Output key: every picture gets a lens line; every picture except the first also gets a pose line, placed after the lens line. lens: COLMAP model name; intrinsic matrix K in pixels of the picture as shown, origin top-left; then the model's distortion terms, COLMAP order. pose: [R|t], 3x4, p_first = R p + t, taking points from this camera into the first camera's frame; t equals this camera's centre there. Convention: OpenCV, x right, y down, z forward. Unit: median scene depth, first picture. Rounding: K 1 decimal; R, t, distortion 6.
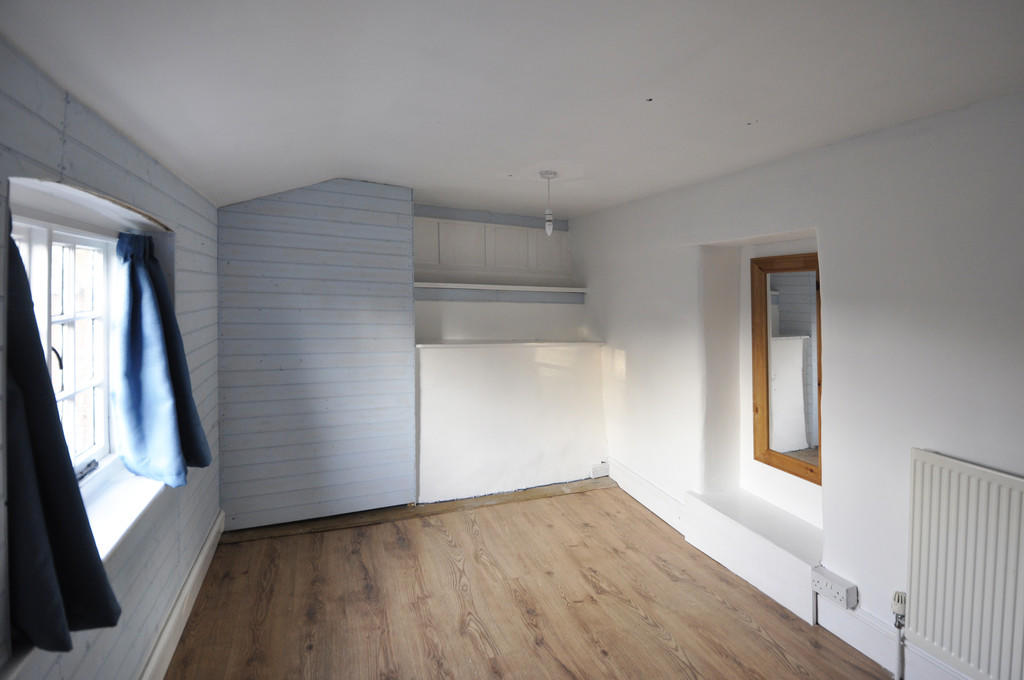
lens RADIAL K [[461.4, 0, 511.2], [0, 461.4, 335.6], [0, 0, 1]] dist [0.023645, -0.026491]
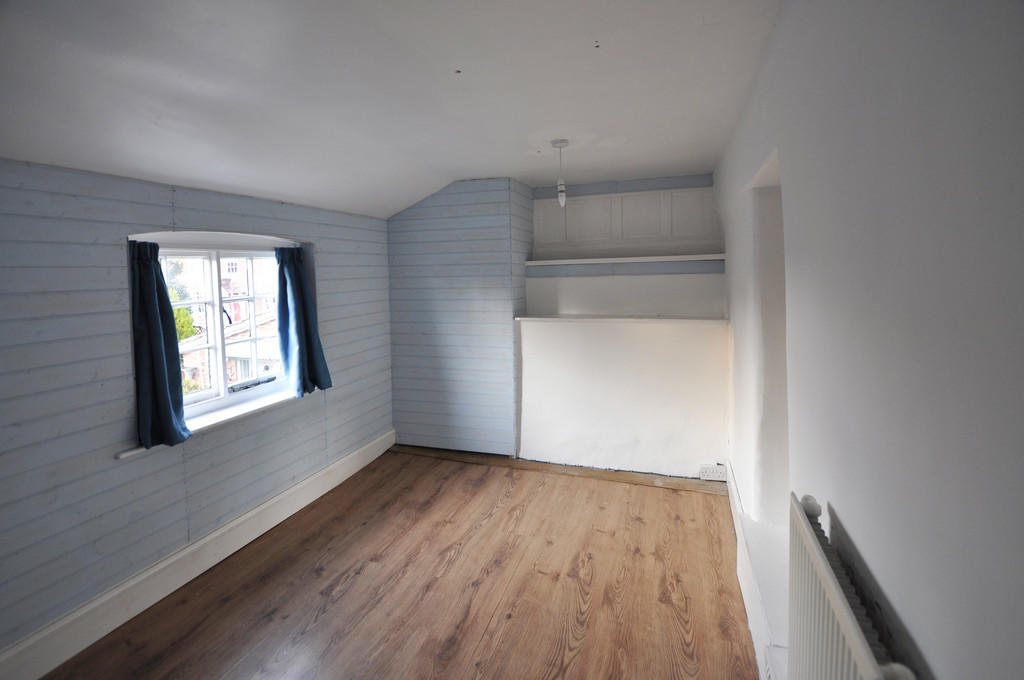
lens RADIAL K [[461.4, 0, 511.2], [0, 461.4, 335.6], [0, 0, 1]] dist [0.023645, -0.026491]
pose [[0.741175, 0.044231, -0.669853, 0.587173], [-0.010392, 0.998463, 0.054432, 0.002279], [0.671231, -0.033383, 0.740496, 0.175130]]
